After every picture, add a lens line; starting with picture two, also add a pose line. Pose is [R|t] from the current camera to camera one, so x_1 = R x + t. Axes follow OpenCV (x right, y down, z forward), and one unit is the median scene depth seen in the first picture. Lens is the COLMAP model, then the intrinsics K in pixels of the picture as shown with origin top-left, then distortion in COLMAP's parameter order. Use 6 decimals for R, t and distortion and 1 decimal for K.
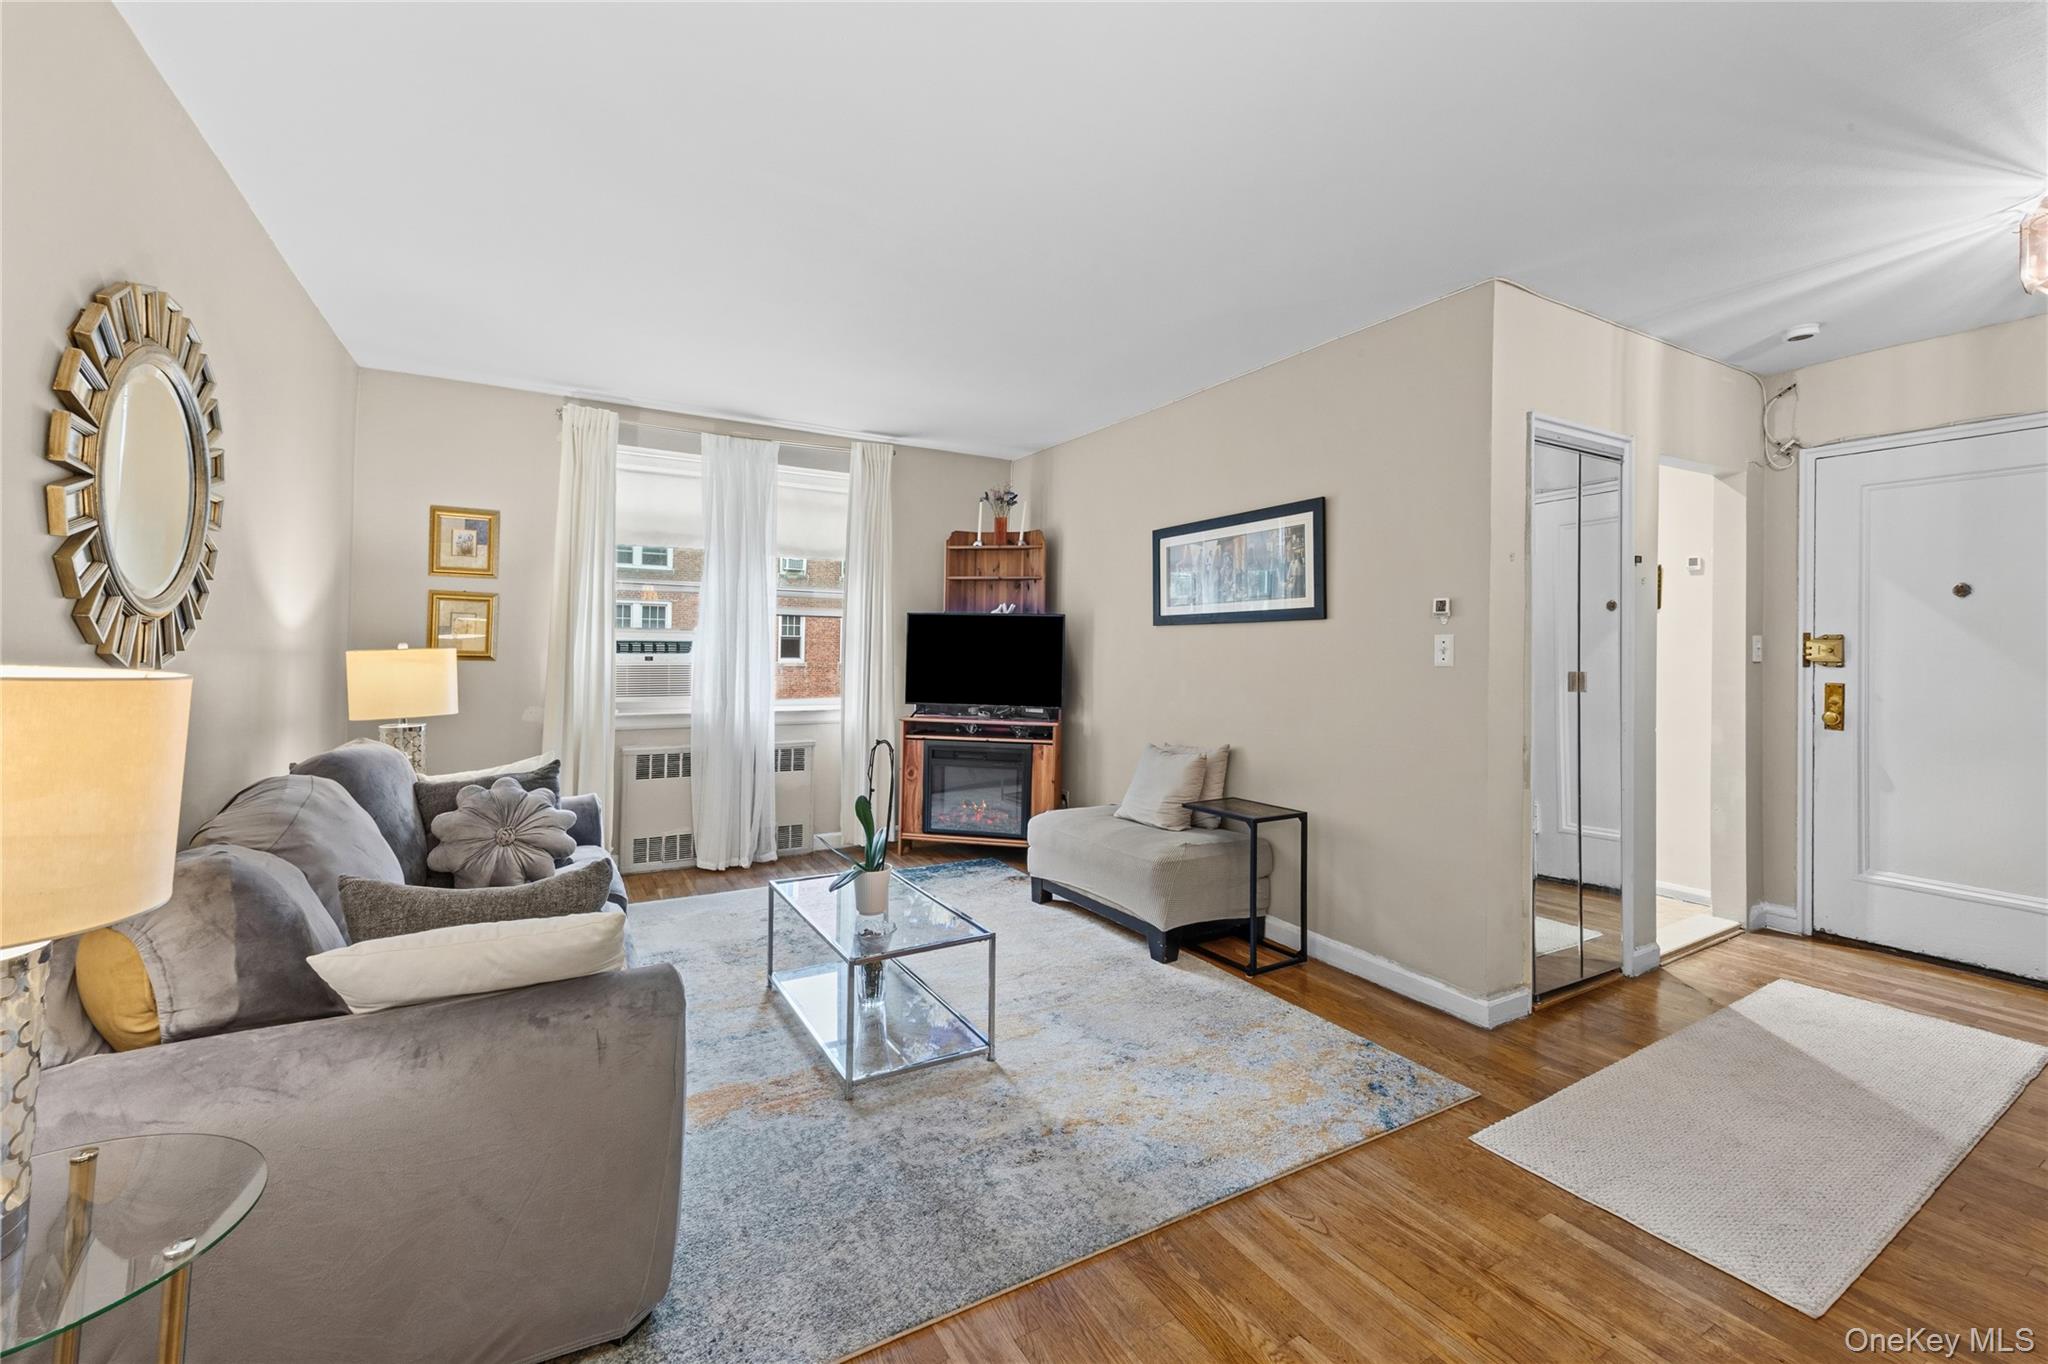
lens RADIAL K [[836.1, 0, 1013.3], [0, 836.1, 657.6], [0, 0, 1]] dist [0.009750, -0.001043]
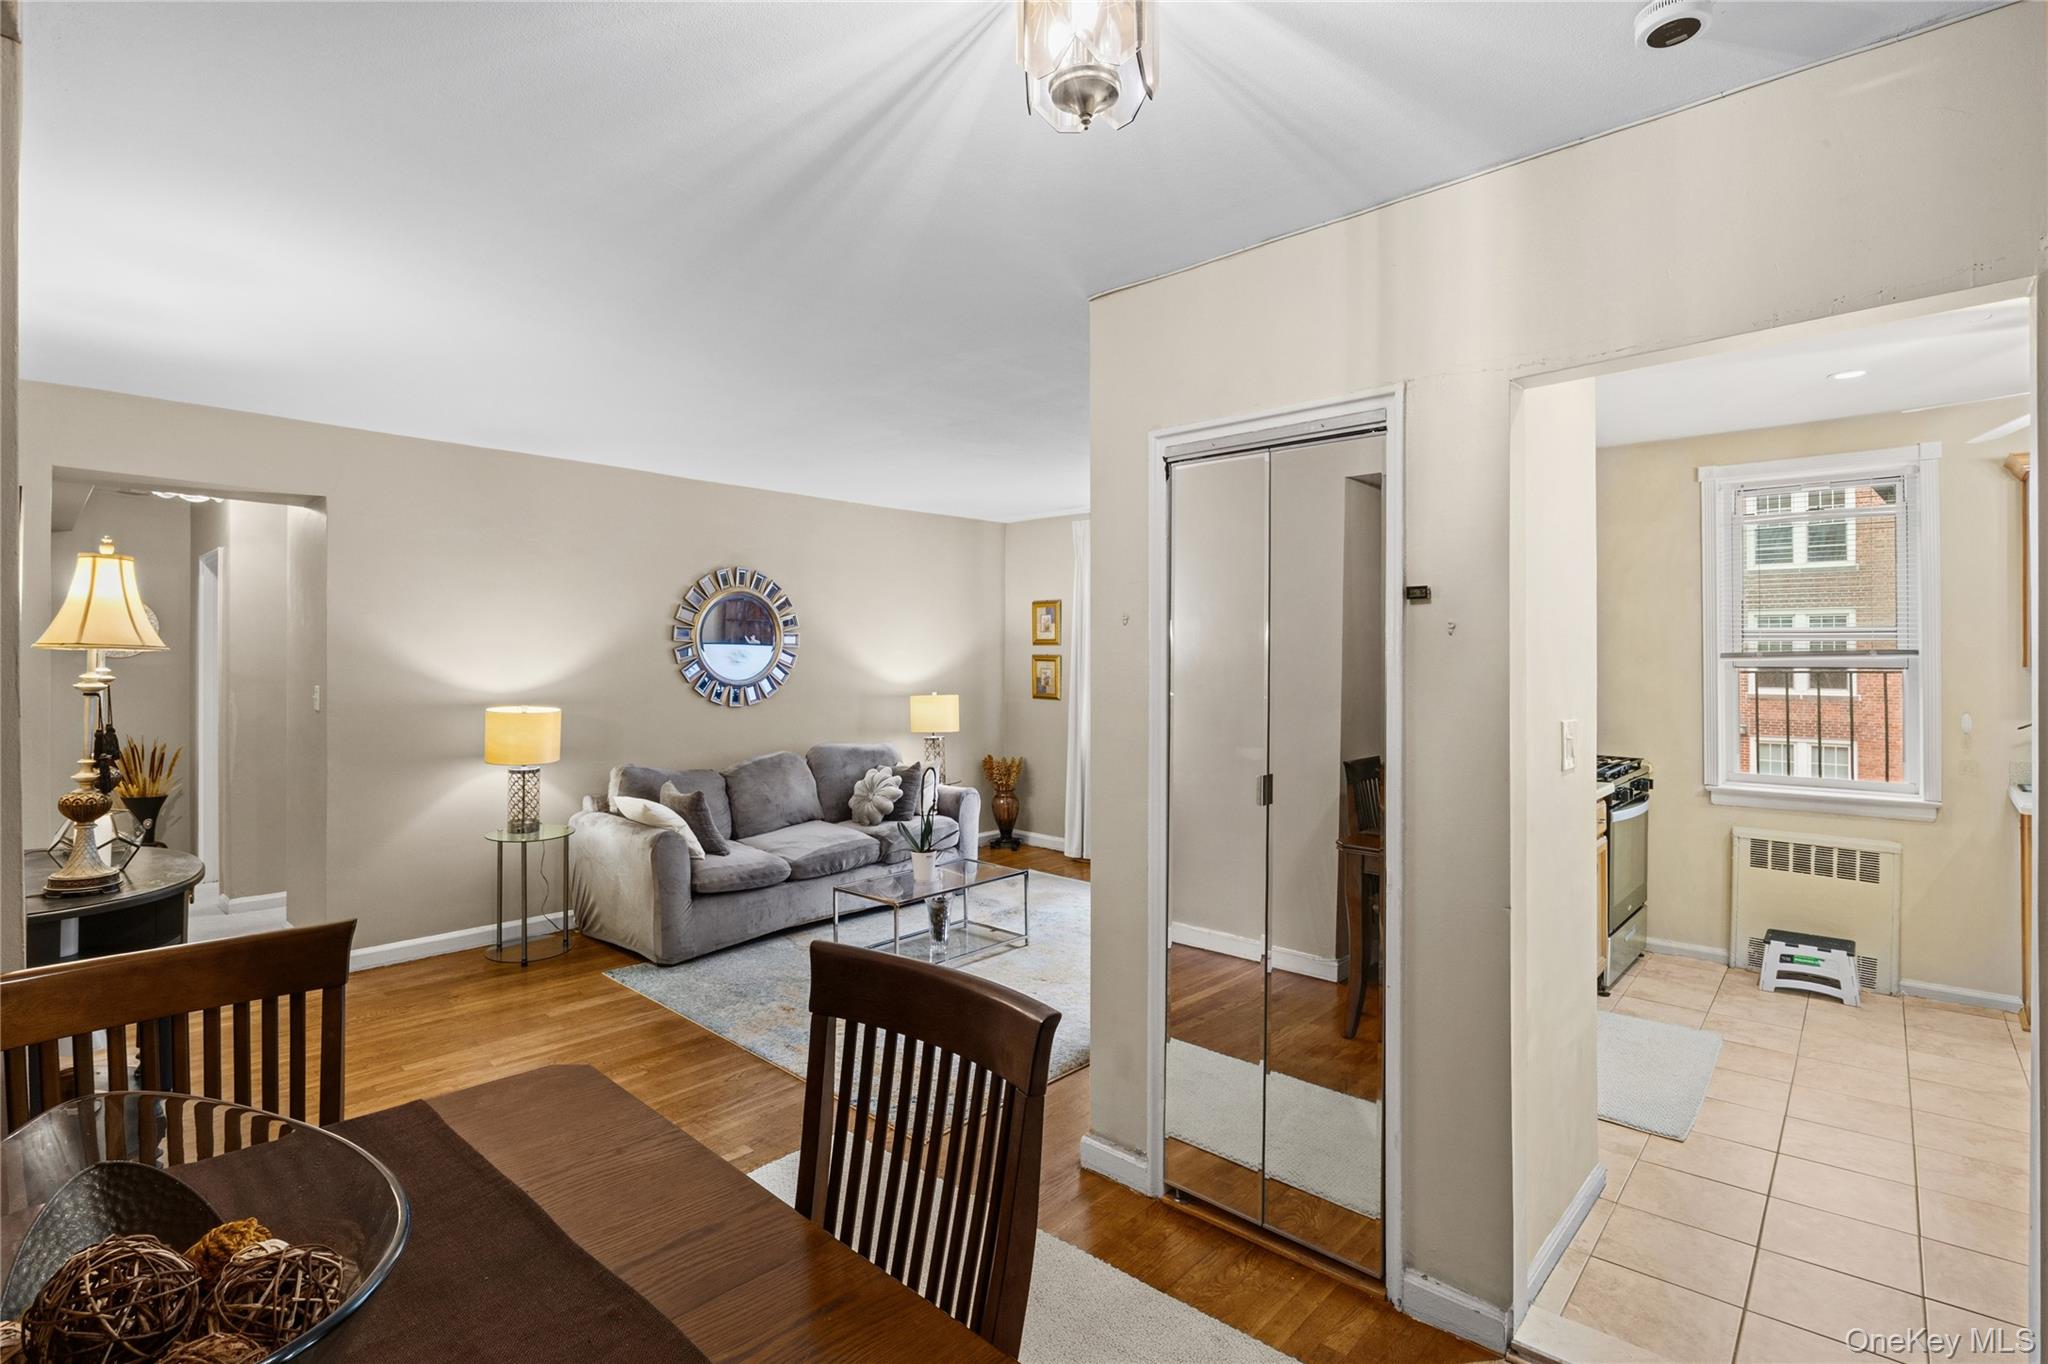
lens RADIAL K [[945.9, 0, 1014.5], [0, 945.9, 689.9], [0, 0, 1]] dist [-0.004629, -0.000254]
pose [[0.301250, 0.018910, -0.953358, 1.152438], [-0.007330, 0.999820, 0.017515, -0.052355], [0.953517, 0.001712, 0.301335, 0.499500]]
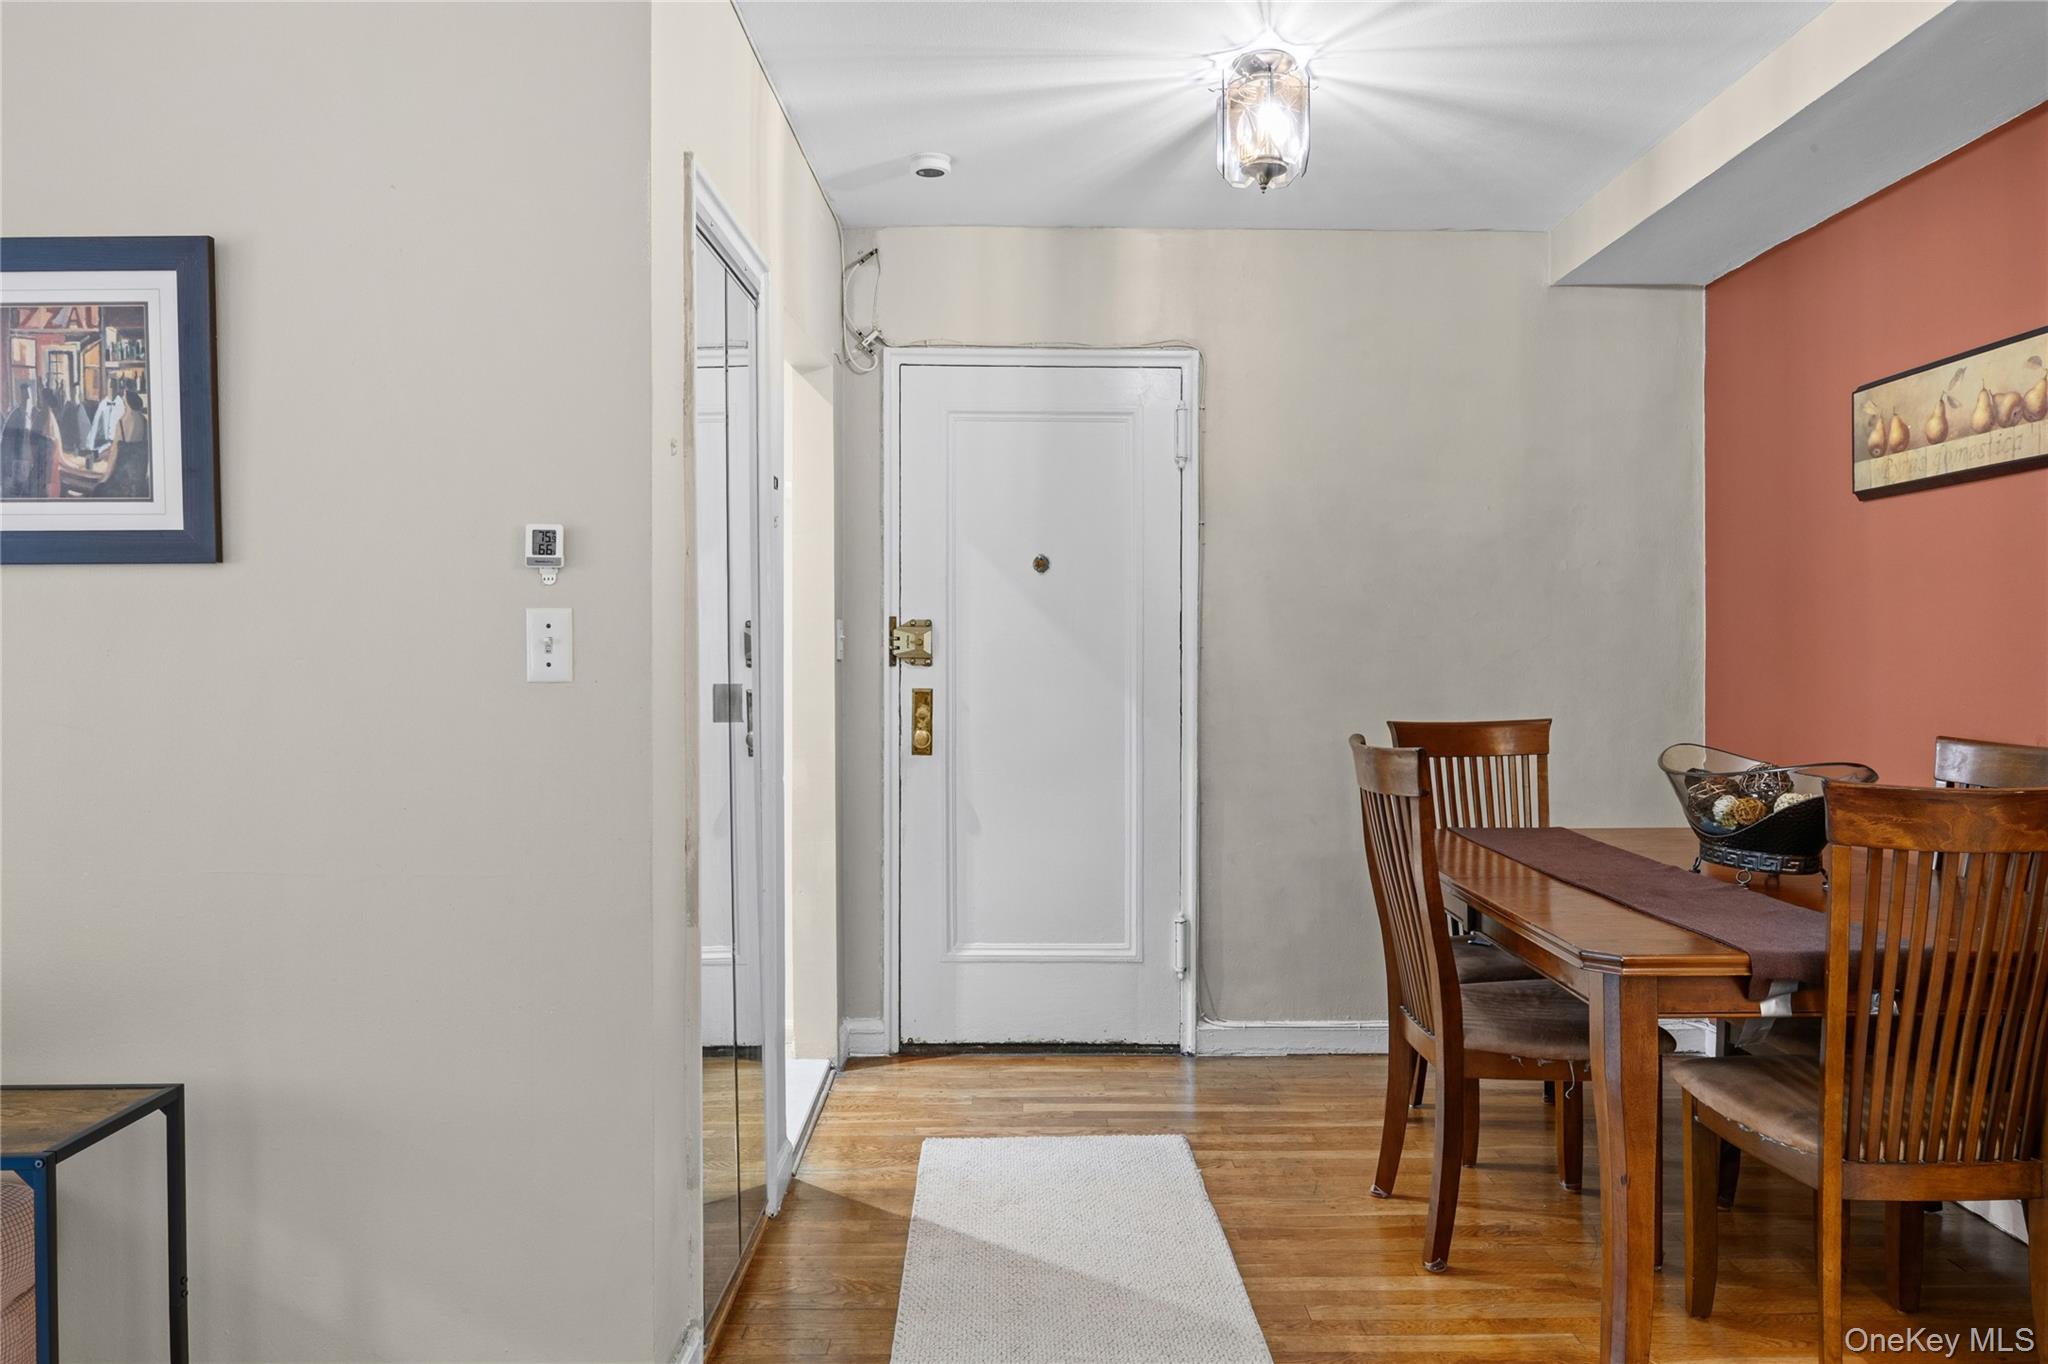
lens RADIAL K [[1400.7, 0, 1030.1], [0, 1400.7, 665.7], [0, 0, 1]] dist [-0.000912, 0.000171]
pose [[0.494037, -0.017697, 0.869261, 0.002104], [0.010578, 0.999841, 0.014344, -0.004616], [-0.869377, 0.002109, 0.494145, 0.353059]]
